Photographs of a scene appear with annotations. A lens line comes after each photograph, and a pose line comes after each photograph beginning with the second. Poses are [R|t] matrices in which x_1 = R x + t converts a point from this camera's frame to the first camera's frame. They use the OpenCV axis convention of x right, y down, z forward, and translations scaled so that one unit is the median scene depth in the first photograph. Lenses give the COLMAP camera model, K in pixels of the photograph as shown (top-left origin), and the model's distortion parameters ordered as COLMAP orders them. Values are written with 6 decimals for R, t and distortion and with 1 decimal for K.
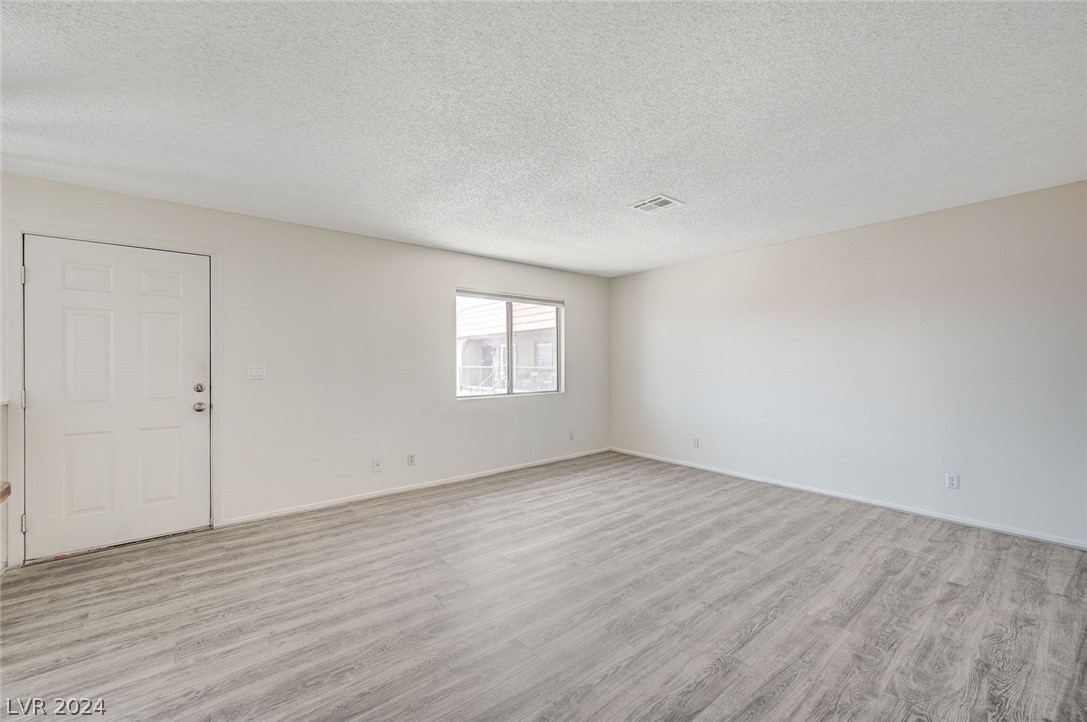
lens RADIAL K [[430.8, 0, 543.5], [0, 430.8, 361.0], [0, 0, 1]] dist [-0.001001, 0.000138]
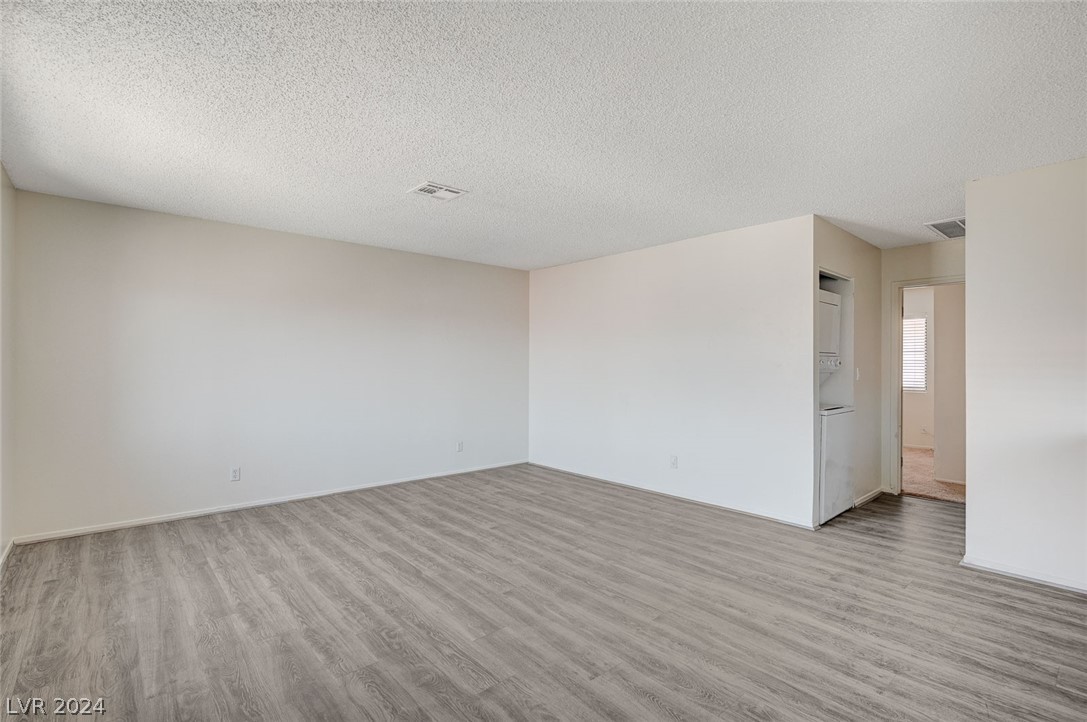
lens RADIAL K [[505.2, 0, 543.7], [0, 505.2, 327.9], [0, 0, 1]] dist [-0.009700, -0.000440]
pose [[-0.038391, 0.075409, 0.996413, -0.837198], [-0.006675, 0.997107, -0.075719, 0.005914], [-0.999241, -0.009558, -0.037776, 0.811048]]
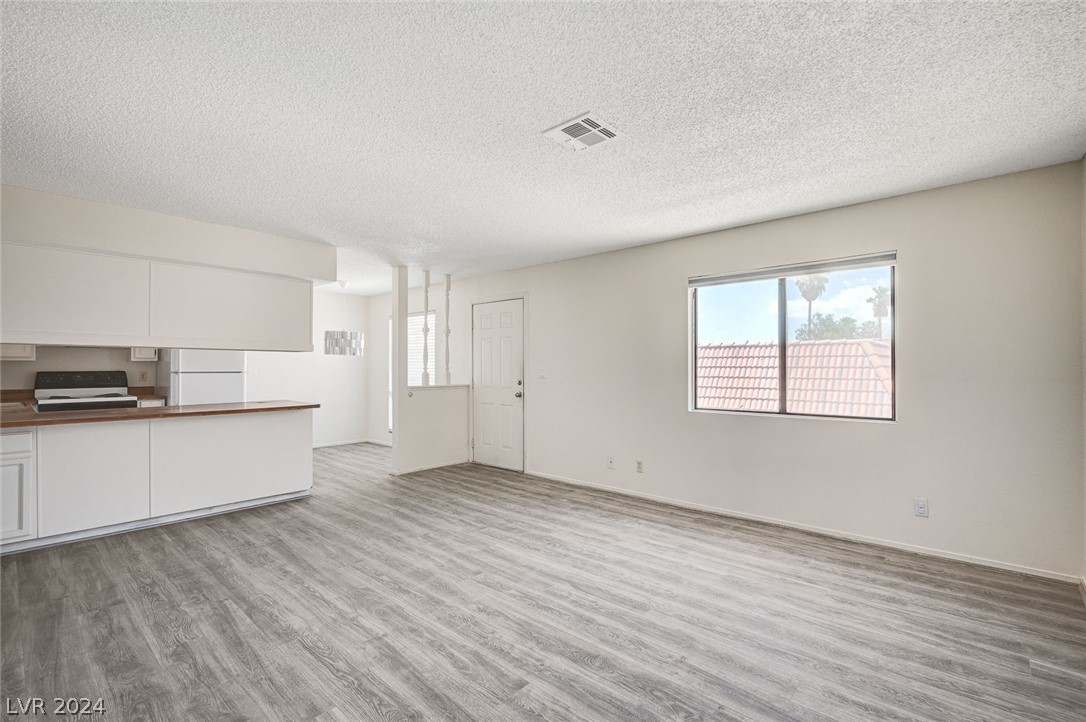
lens RADIAL K [[490.0, 0, 545.3], [0, 490.0, 361.3], [0, 0, 1]] dist [0.000598, -0.000007]
pose [[0.157232, -0.007143, -0.987536, 1.005539], [0.003516, 0.999972, -0.006674, -0.002349], [0.987555, -0.002423, 0.157253, 0.816011]]
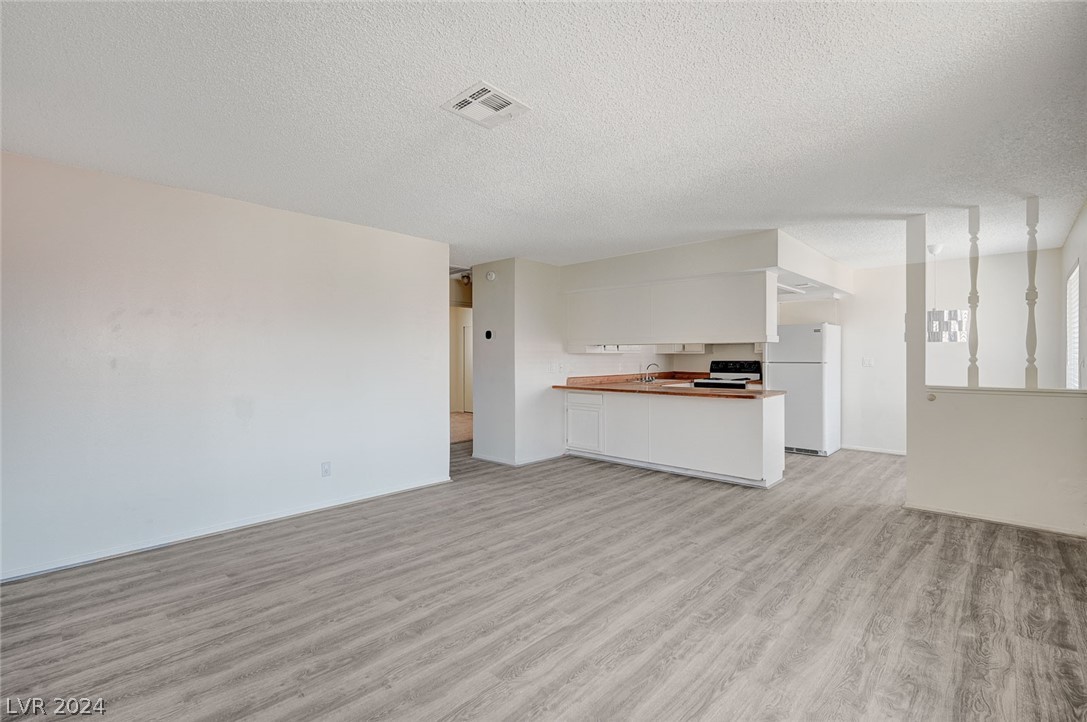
lens RADIAL K [[490.5, 0, 545.9], [0, 490.5, 361.3], [0, 0, 1]] dist [0.000598, -0.000007]
pose [[-0.990579, 0.006960, -0.136765, 0.273079], [0.006559, 0.999973, 0.003389, 0.003713], [0.136785, 0.002460, -0.990598, 1.705328]]
